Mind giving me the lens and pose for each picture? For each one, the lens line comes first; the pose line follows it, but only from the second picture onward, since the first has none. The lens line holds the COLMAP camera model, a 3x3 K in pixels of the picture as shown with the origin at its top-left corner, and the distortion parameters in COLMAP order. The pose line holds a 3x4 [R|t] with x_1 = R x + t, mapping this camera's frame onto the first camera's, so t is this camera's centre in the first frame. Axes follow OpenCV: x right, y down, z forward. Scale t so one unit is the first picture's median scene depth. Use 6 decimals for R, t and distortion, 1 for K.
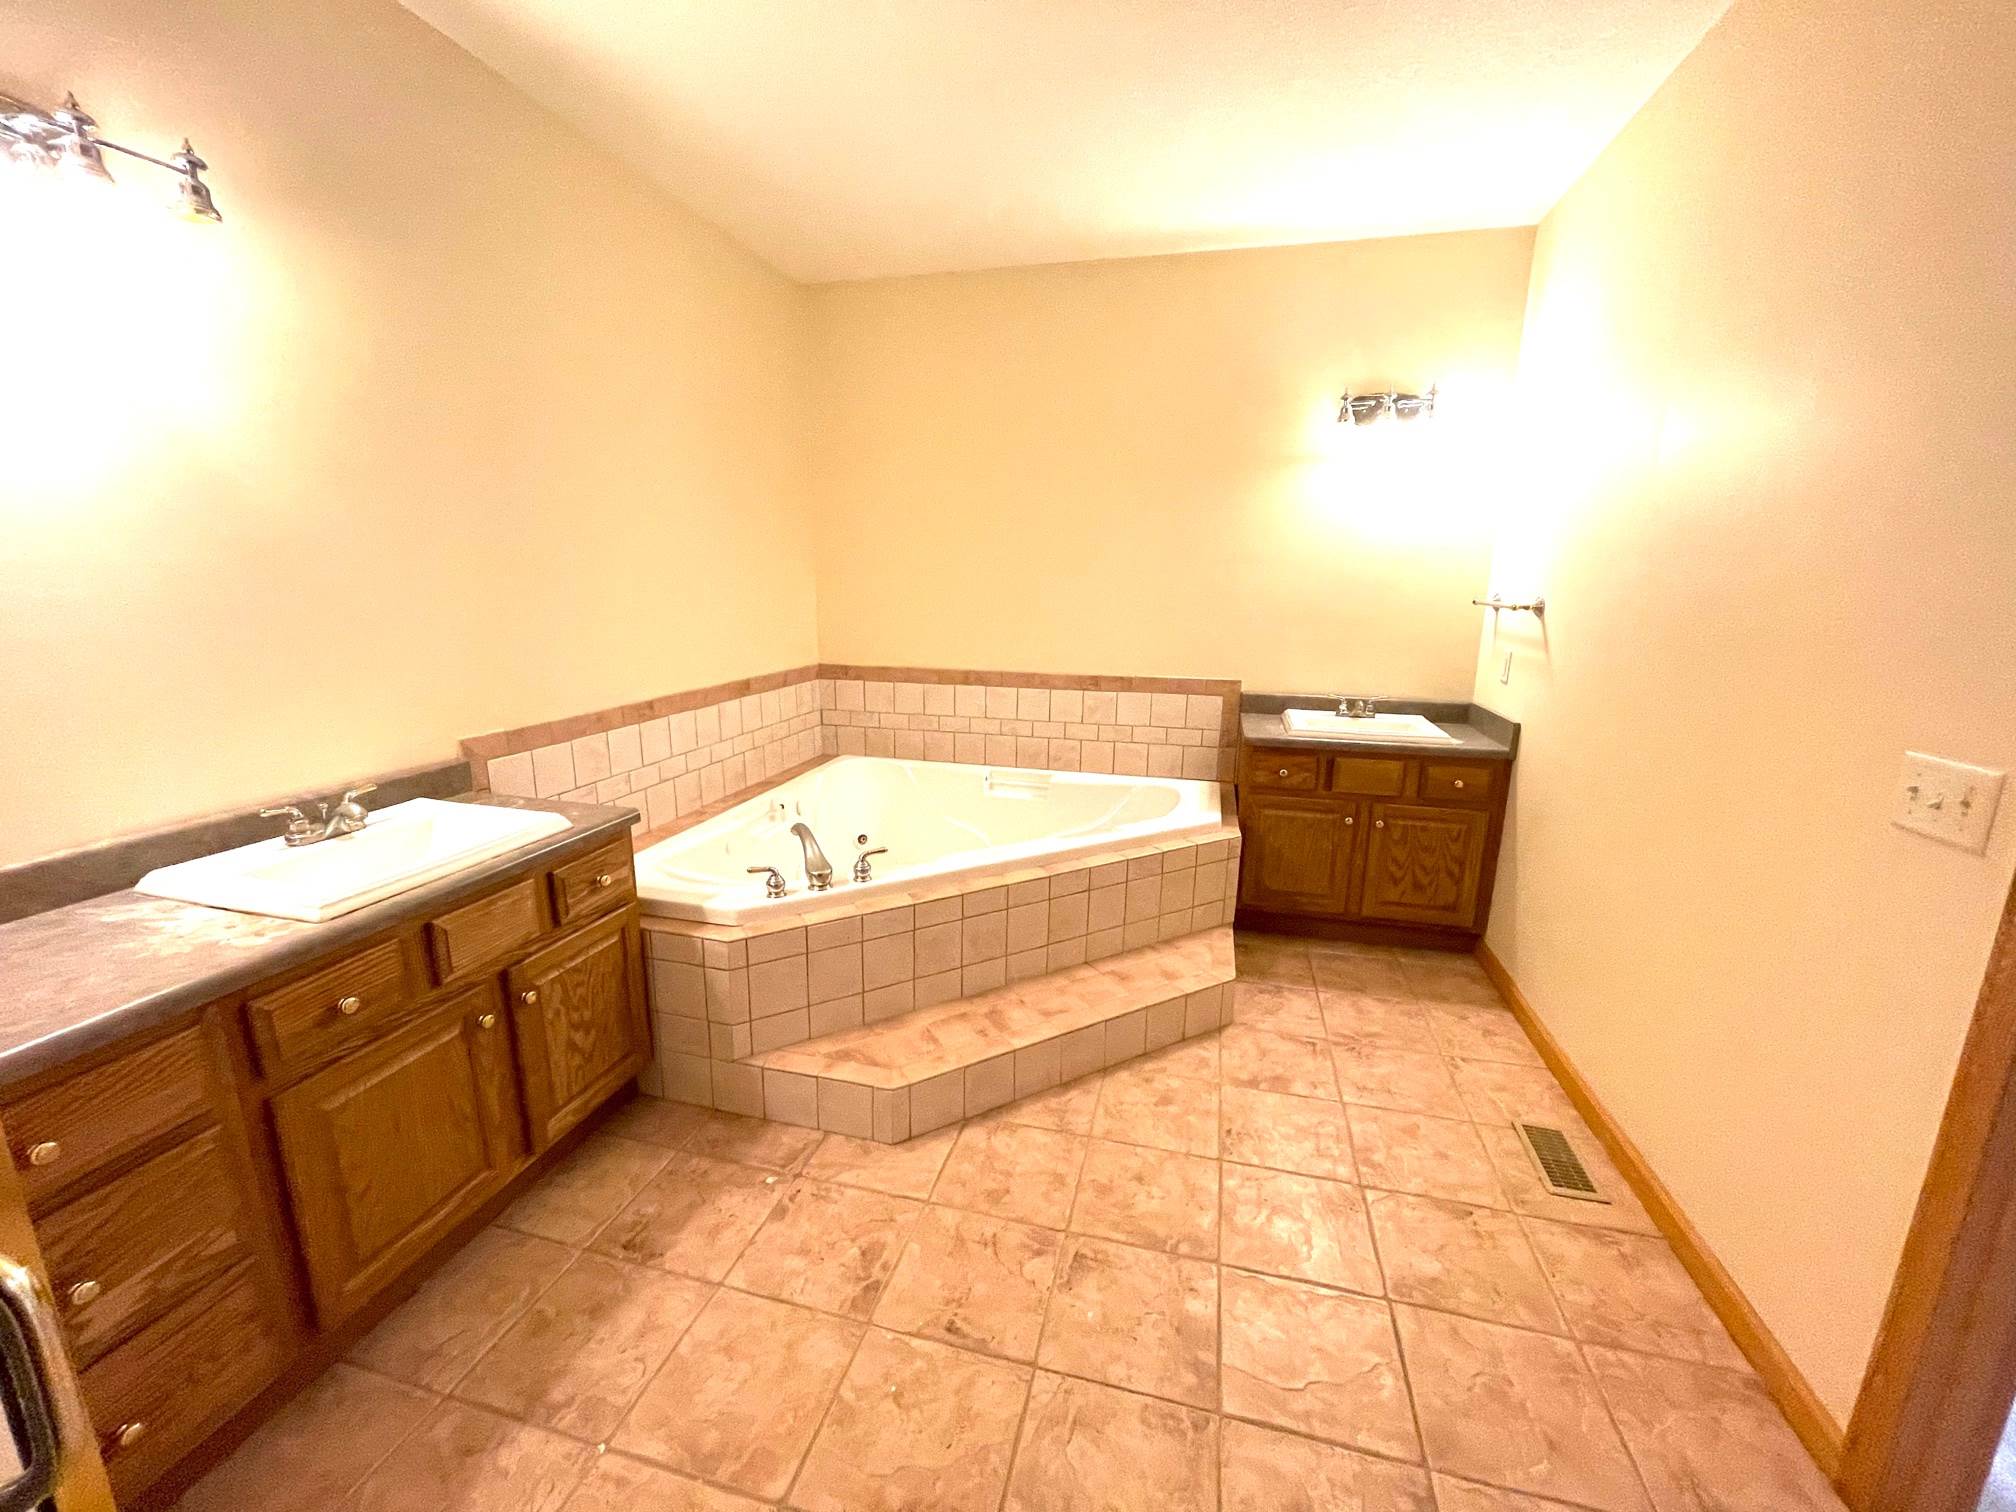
lens RADIAL K [[812.1, 0, 1003.4], [0, 812.1, 752.5], [0, 0, 1]] dist [-0.001793, -0.000151]
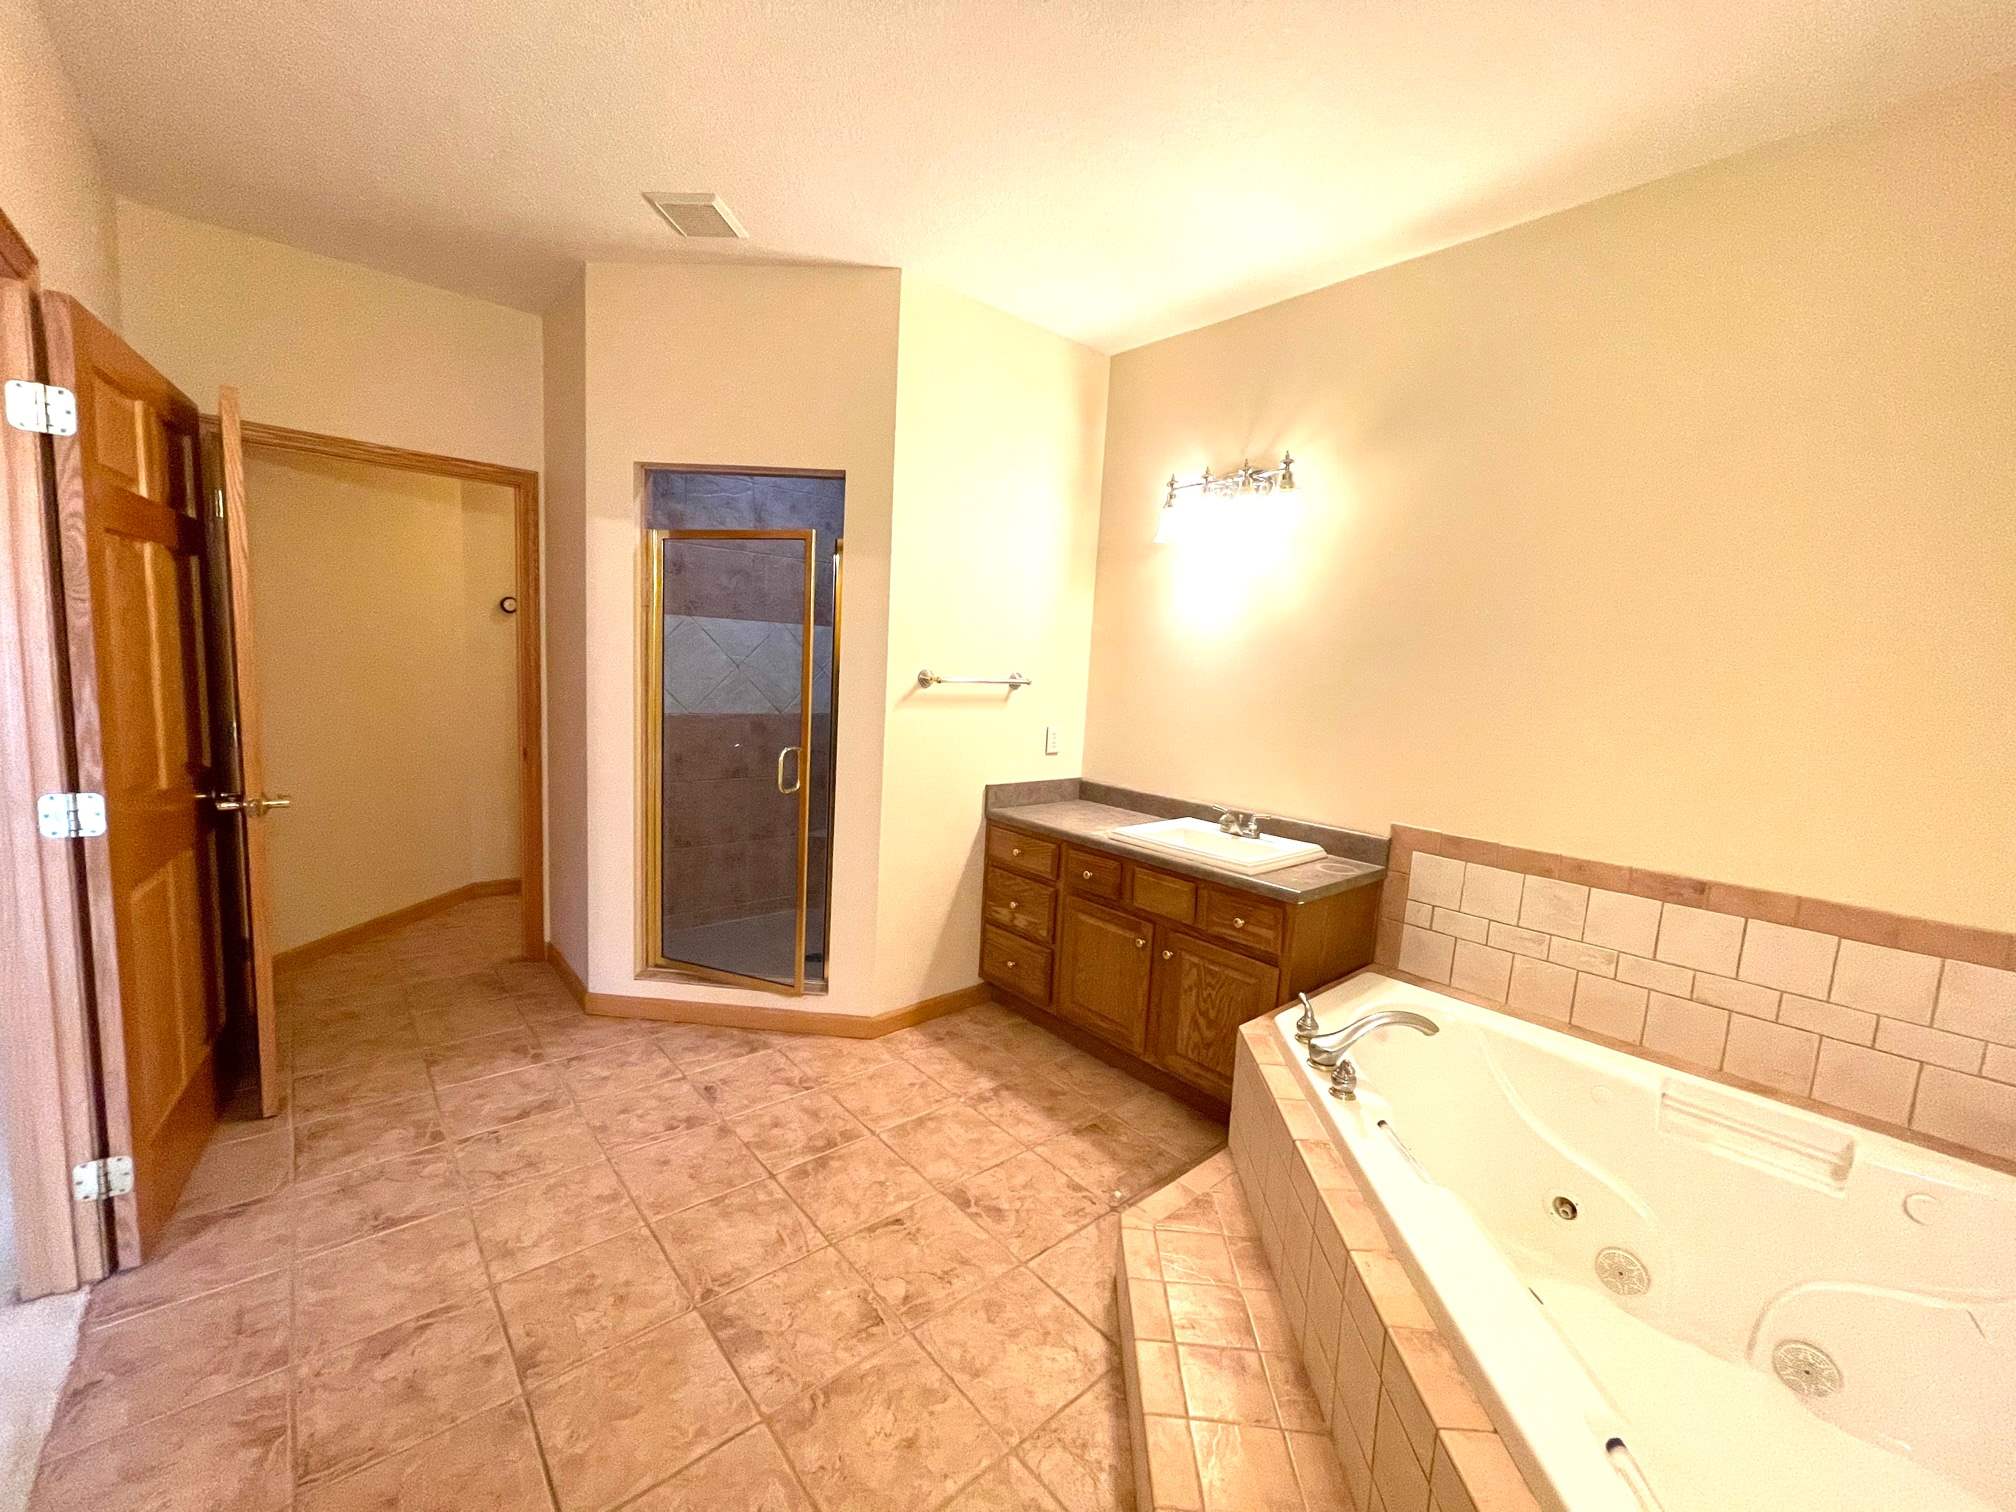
lens RADIAL K [[812.1, 0, 1001.4], [0, 812.1, 758.1], [0, 0, 1]] dist [-0.001793, -0.000151]
pose [[-0.555933, 0.063040, -0.828833, 0.757986], [-0.232203, 0.945646, 0.227673, -0.292936], [0.798136, 0.319028, -0.511078, 1.336085]]
